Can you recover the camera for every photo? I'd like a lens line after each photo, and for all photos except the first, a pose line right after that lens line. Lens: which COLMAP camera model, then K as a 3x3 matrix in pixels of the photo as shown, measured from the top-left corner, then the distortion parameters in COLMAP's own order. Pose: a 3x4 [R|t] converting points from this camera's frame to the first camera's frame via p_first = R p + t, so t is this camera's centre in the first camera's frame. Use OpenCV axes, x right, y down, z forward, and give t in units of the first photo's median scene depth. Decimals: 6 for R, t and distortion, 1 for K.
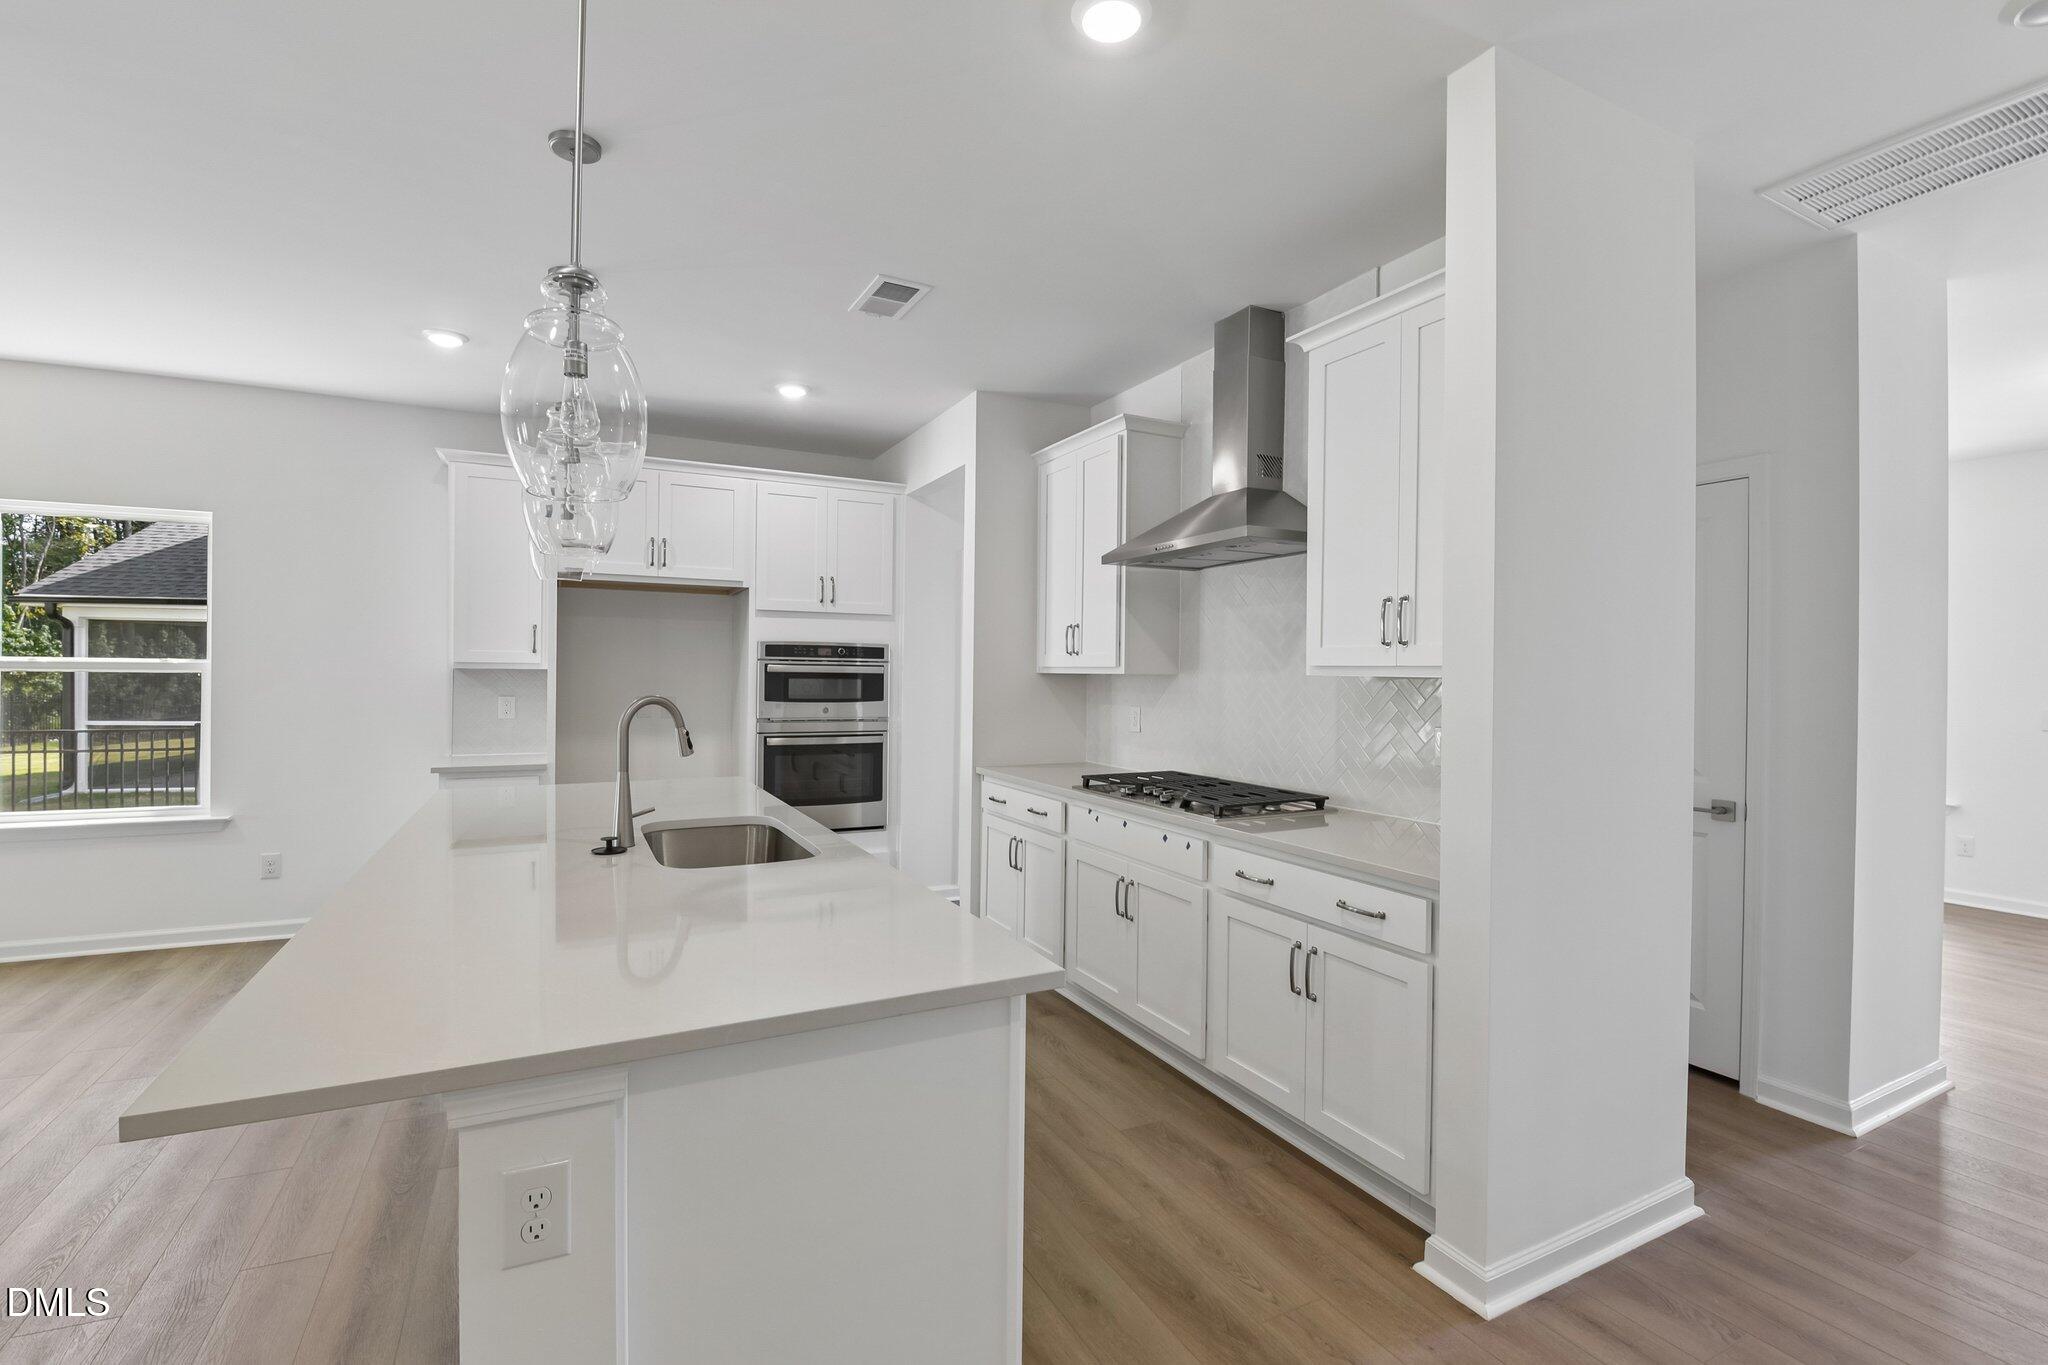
lens RADIAL K [[899.5, 0, 1019.7], [0, 899.5, 683.7], [0, 0, 1]] dist [-0.007520, -0.005834]
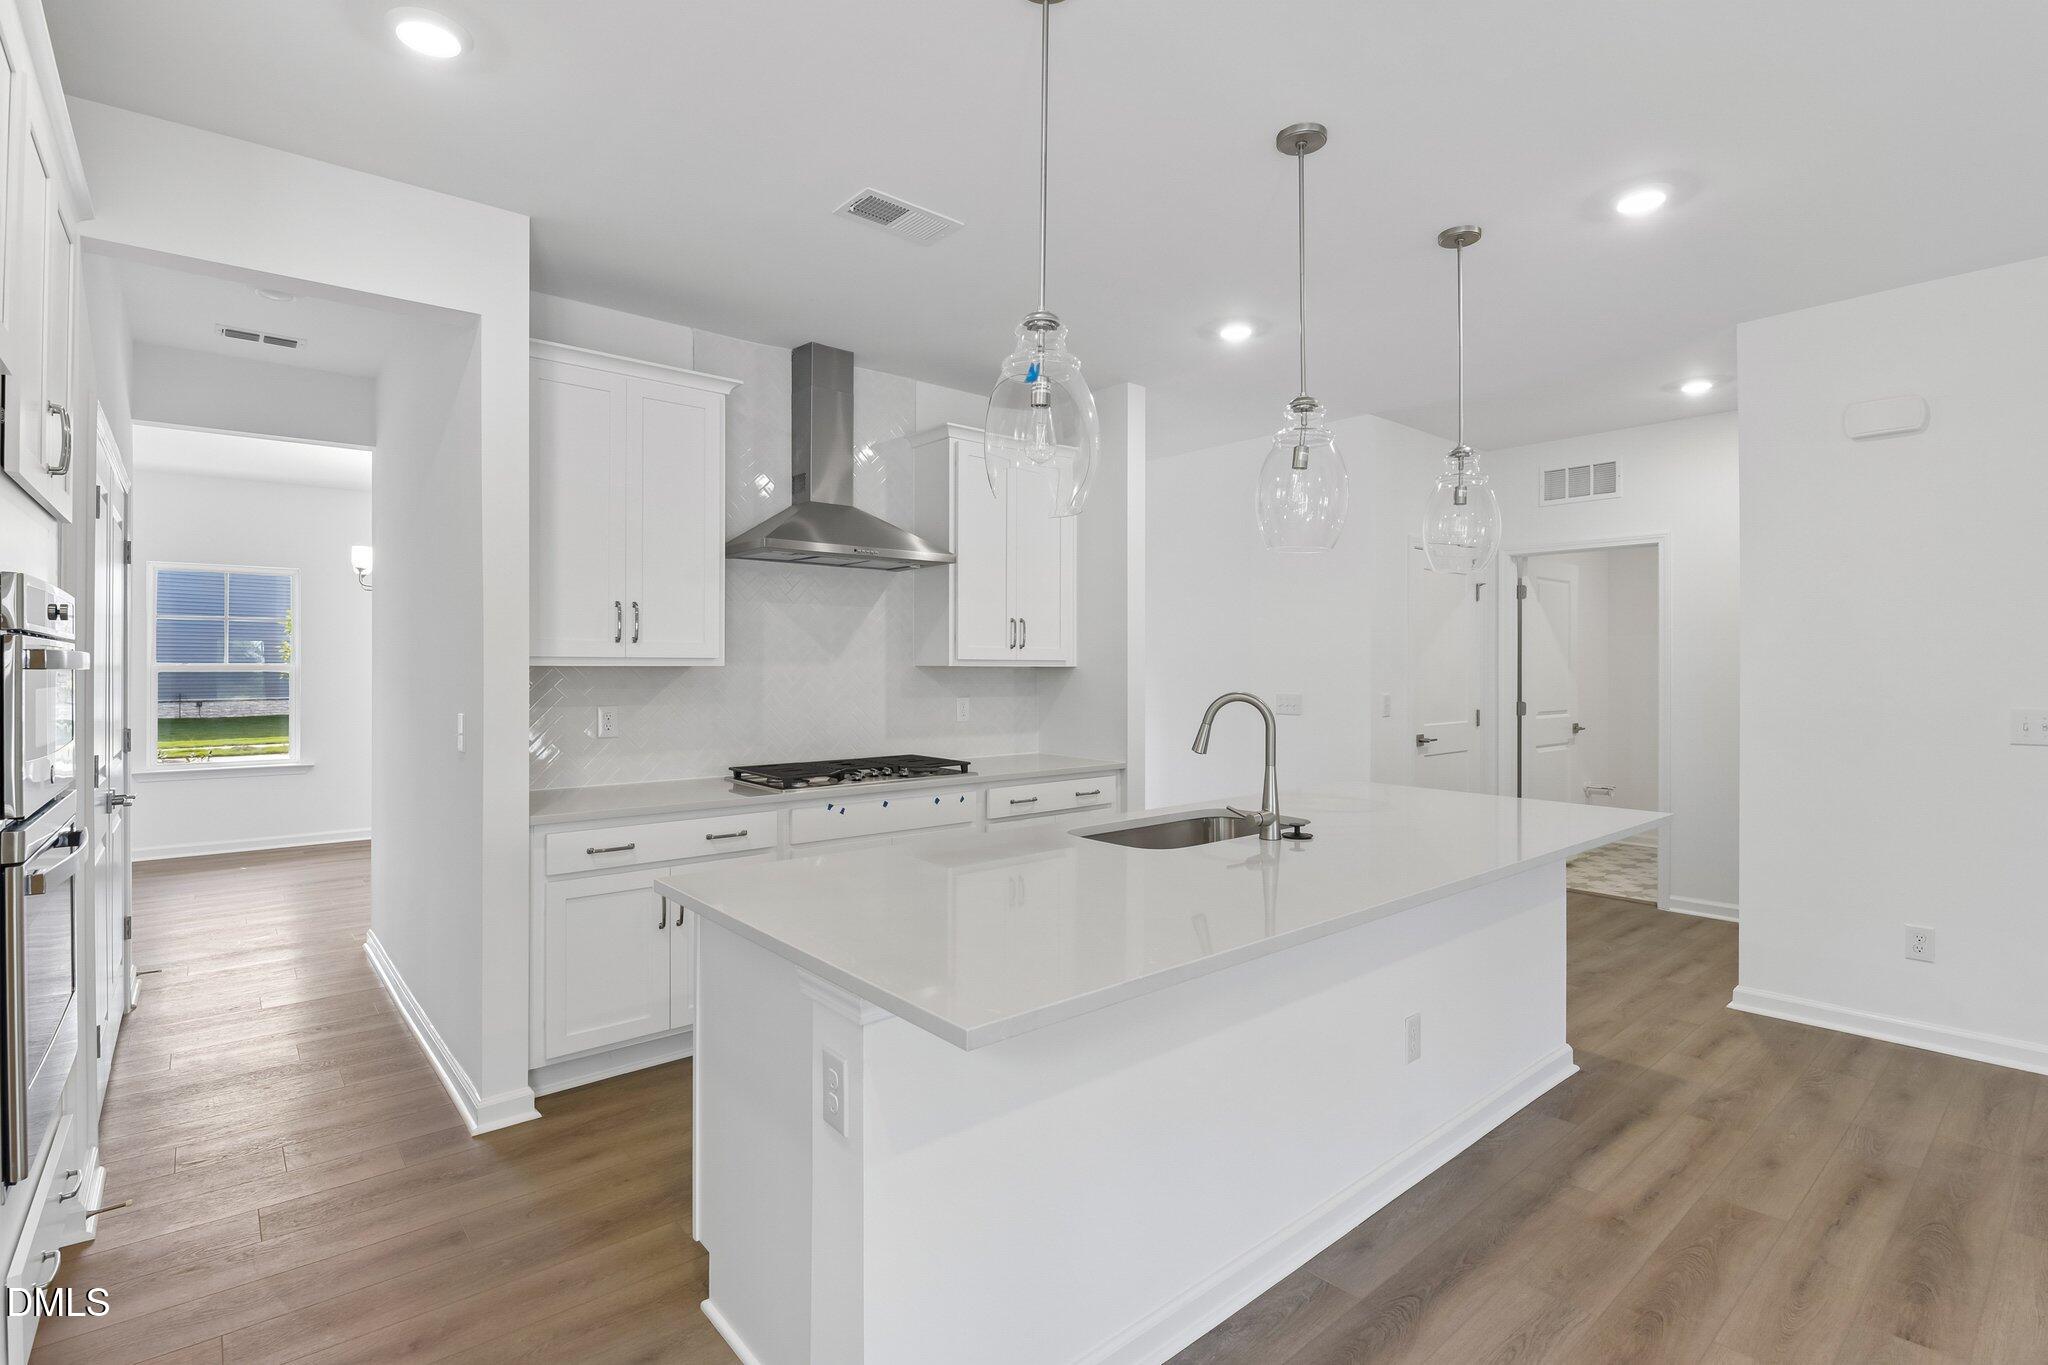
lens RADIAL K [[963.1, 0, 1015.9], [0, 963.1, 666.9], [0, 0, 1]] dist [-0.001102, -0.000002]
pose [[-0.227736, -0.011222, 0.973658, -0.698264], [0.007248, 0.999886, 0.013220, -0.015652], [-0.973696, 0.010068, -0.227629, 0.738557]]
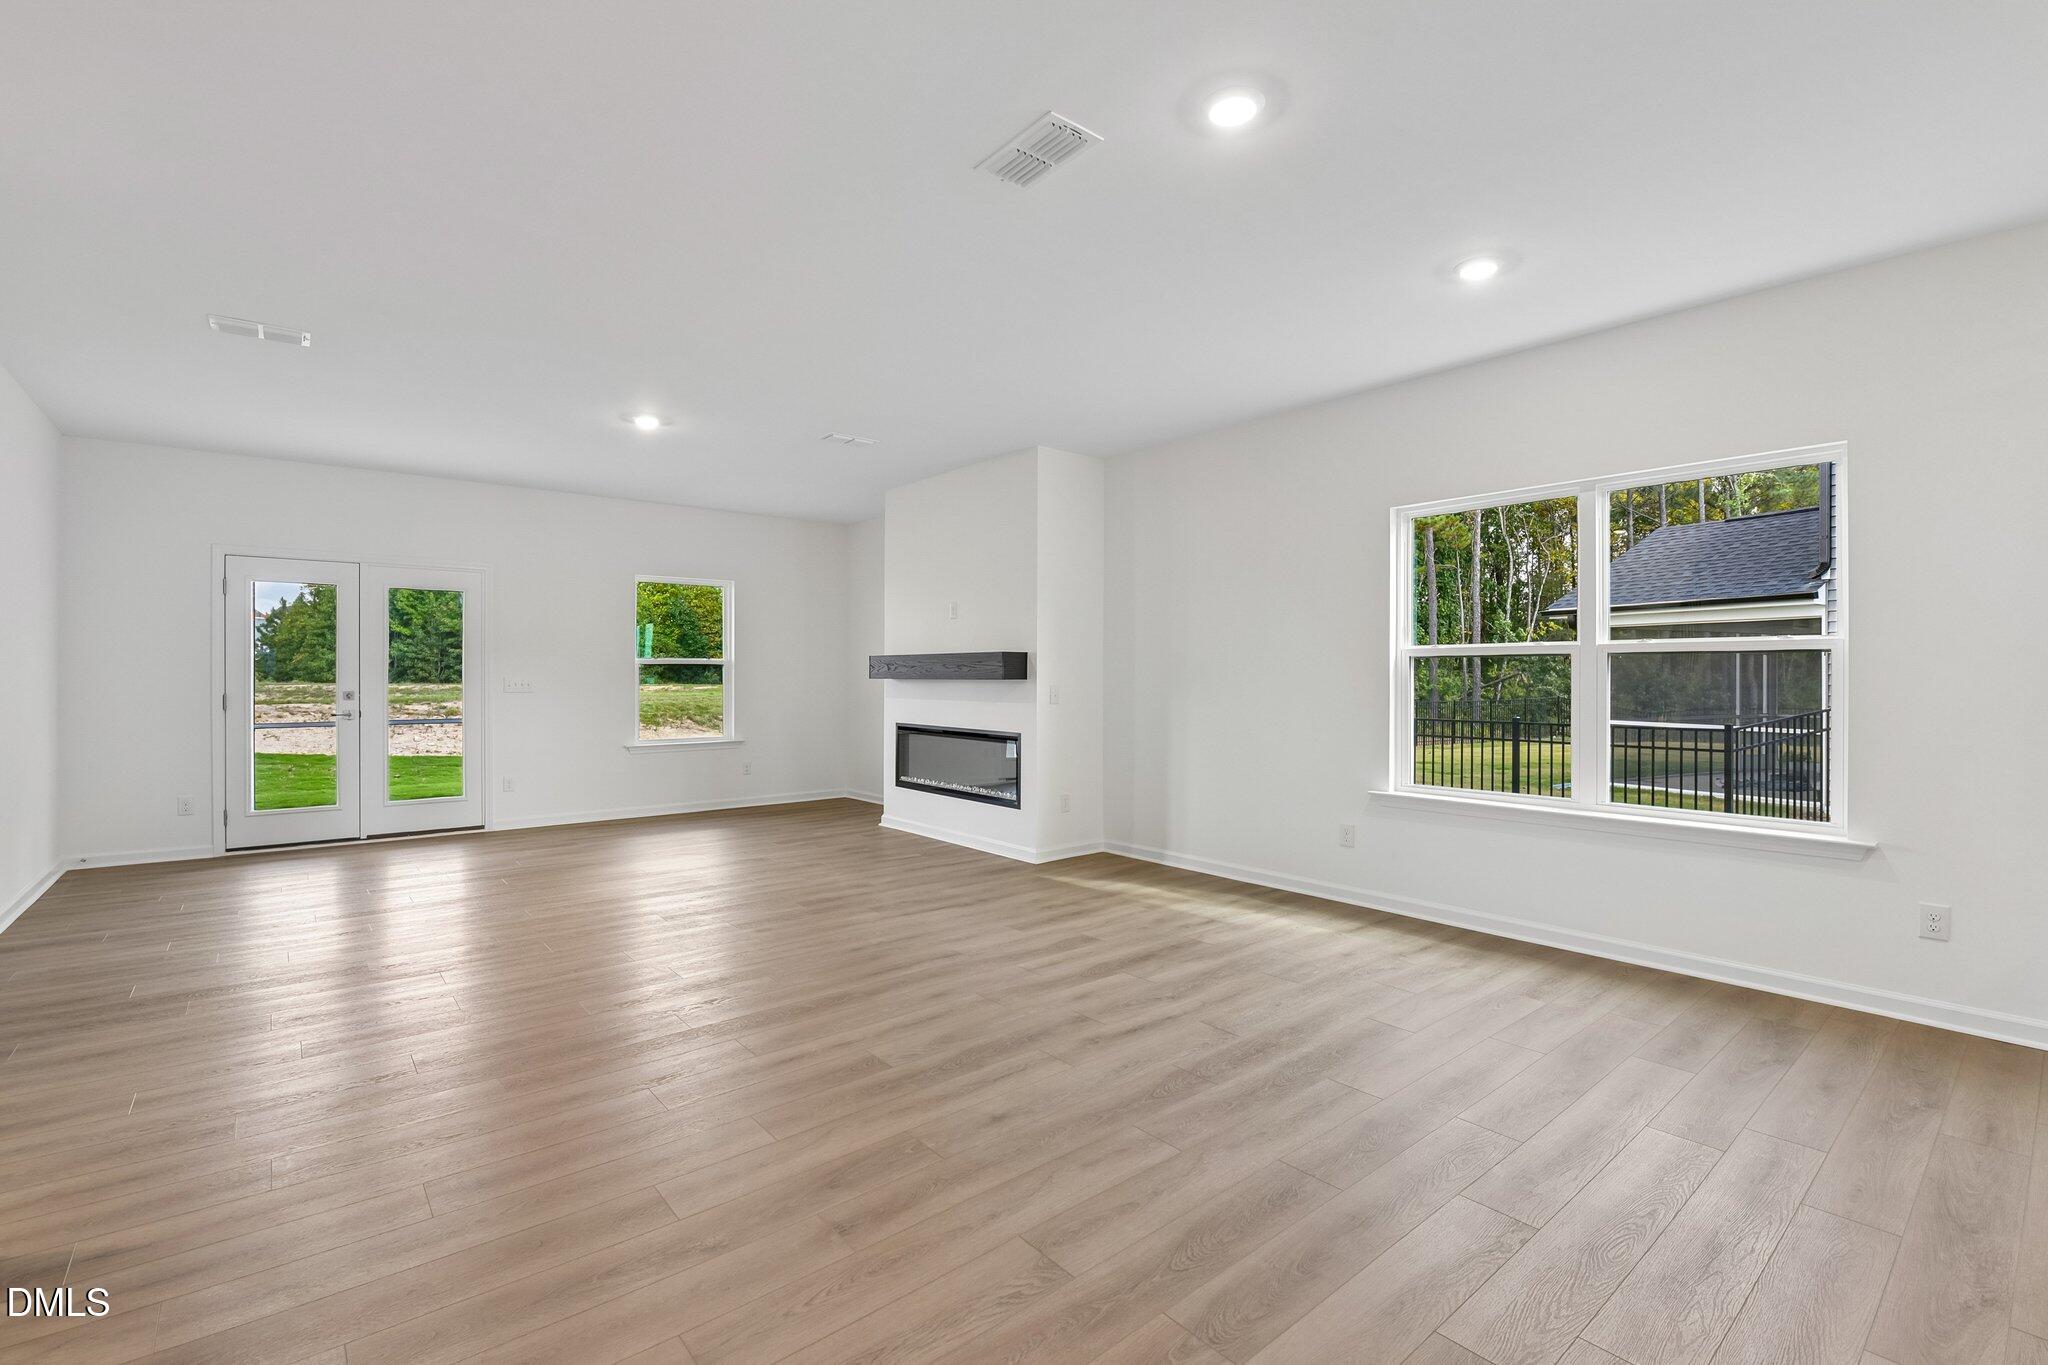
lens RADIAL K [[899.5, 0, 1028.3], [0, 899.5, 687.2], [0, 0, 1]] dist [-0.007520, -0.005834]
pose [[0.223149, -0.001994, -0.974782, -0.287794], [-0.007234, 0.999967, -0.003702, 0.024277], [0.974757, 0.007878, 0.223128, 0.131338]]
